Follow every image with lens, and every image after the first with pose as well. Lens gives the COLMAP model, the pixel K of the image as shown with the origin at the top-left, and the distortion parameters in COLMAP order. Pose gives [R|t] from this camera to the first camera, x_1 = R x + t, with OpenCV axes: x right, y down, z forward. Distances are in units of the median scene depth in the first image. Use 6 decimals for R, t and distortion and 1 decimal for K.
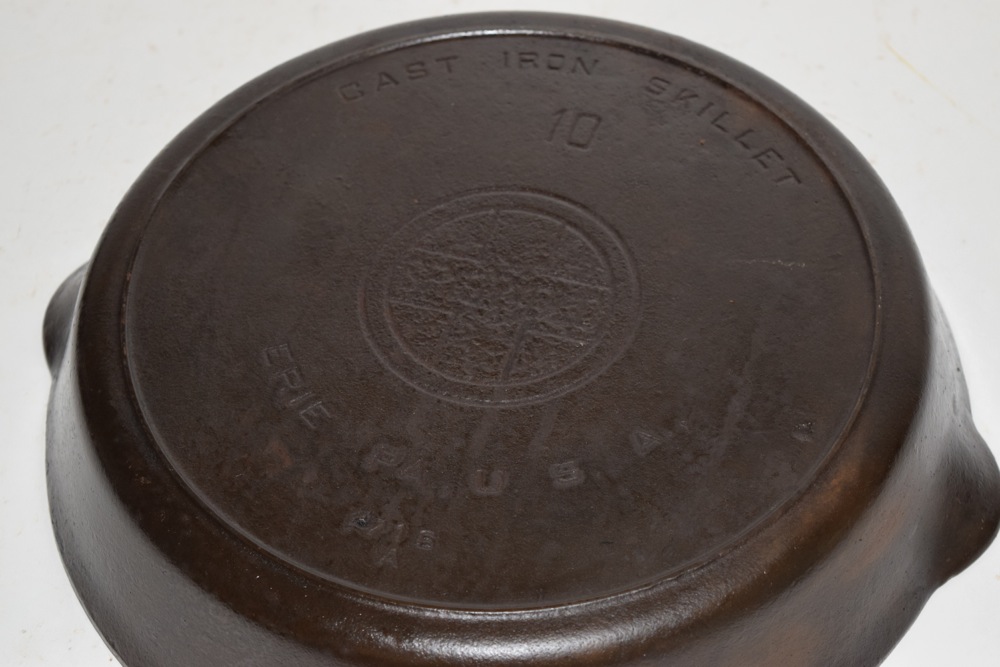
lens RADIAL K [[2233.1, 0, 497.6], [0, 2233.1, 334.6], [0, 0, 1]] dist [0.056840, 0.000000]
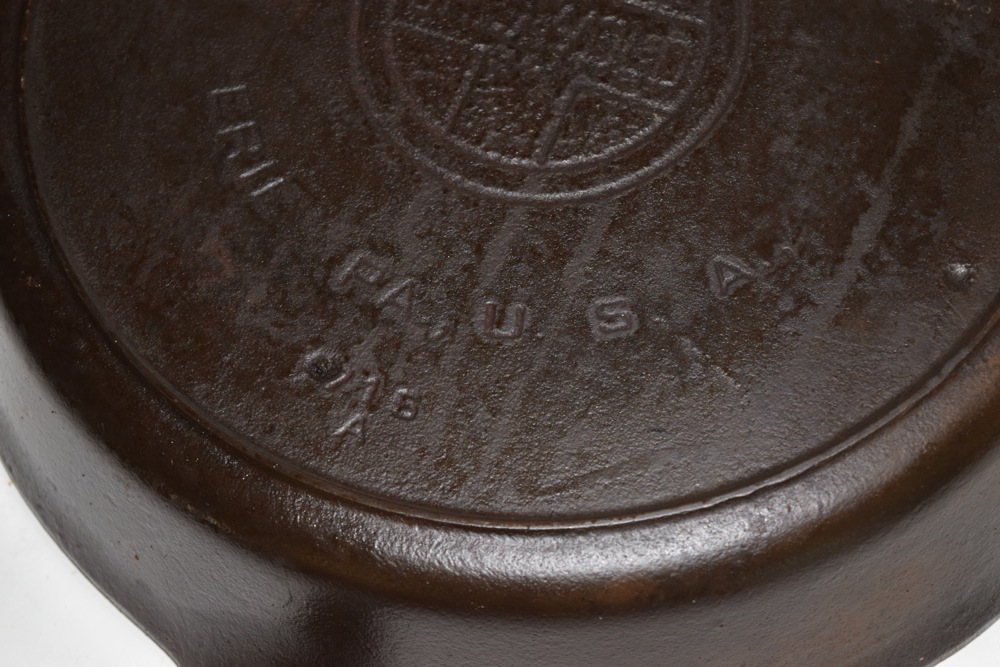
lens RADIAL K [[2233.1, 0, 496.6], [0, 2233.1, 334.3], [0, 0, 1]] dist [0.056840, 0.000000]
pose [[0.994198, 0.071103, -0.080708, 0.051343], [-0.047703, 0.963989, 0.261629, -0.114728], [0.096405, -0.256261, 0.961788, 0.310230]]
